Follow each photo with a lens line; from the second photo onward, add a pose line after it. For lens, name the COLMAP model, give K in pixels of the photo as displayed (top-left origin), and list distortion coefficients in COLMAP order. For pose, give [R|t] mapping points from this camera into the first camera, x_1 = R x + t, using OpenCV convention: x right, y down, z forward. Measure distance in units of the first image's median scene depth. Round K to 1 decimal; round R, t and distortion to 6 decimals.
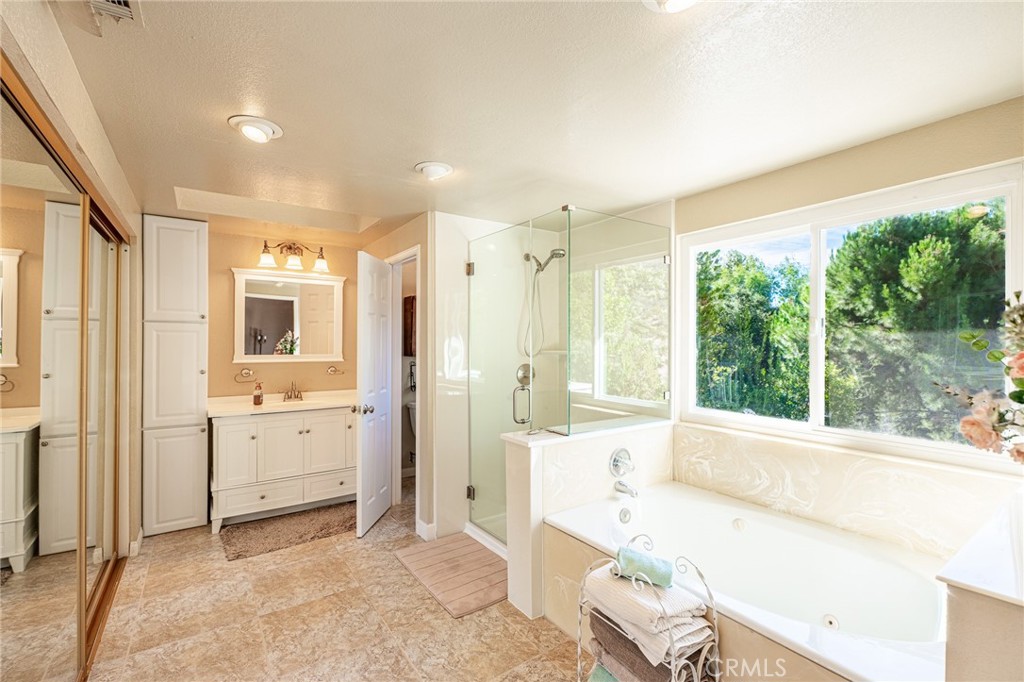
lens RADIAL K [[451.1, 0, 510.1], [0, 451.1, 340.4], [0, 0, 1]] dist [0.000467, -0.000489]
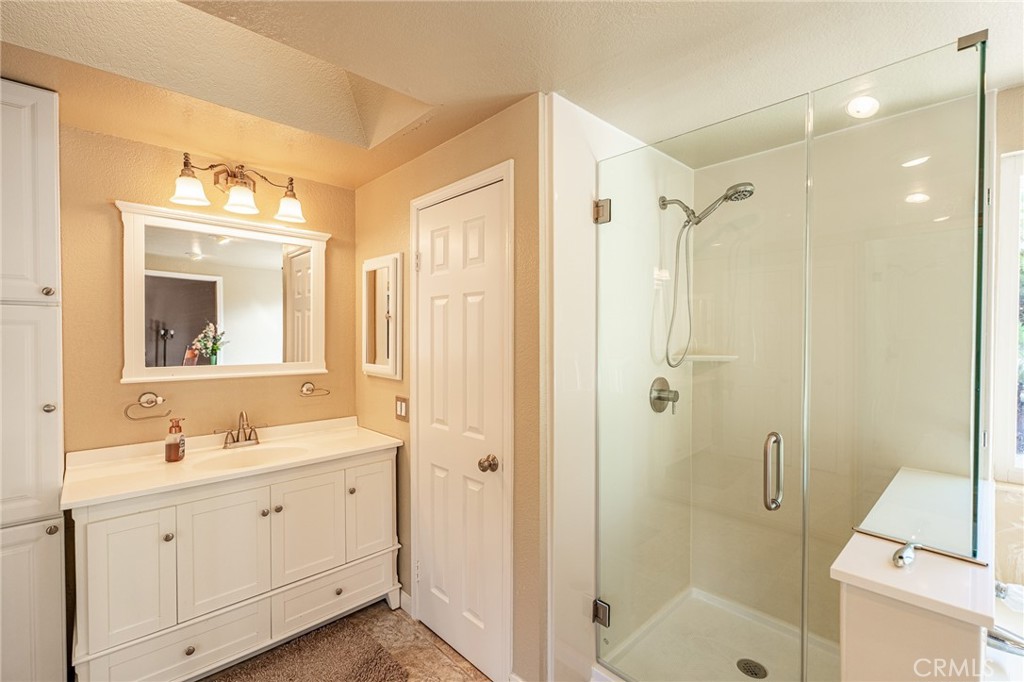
lens RADIAL K [[448.0, 0, 512.0], [0, 448.0, 341.0], [0, 0, 1]] dist [0.001169, -0.004719]
pose [[0.987163, -0.002474, 0.159695, -0.250246], [-0.000013, 0.999879, 0.015573, -0.007233], [-0.159714, -0.015375, 0.987044, 0.417972]]
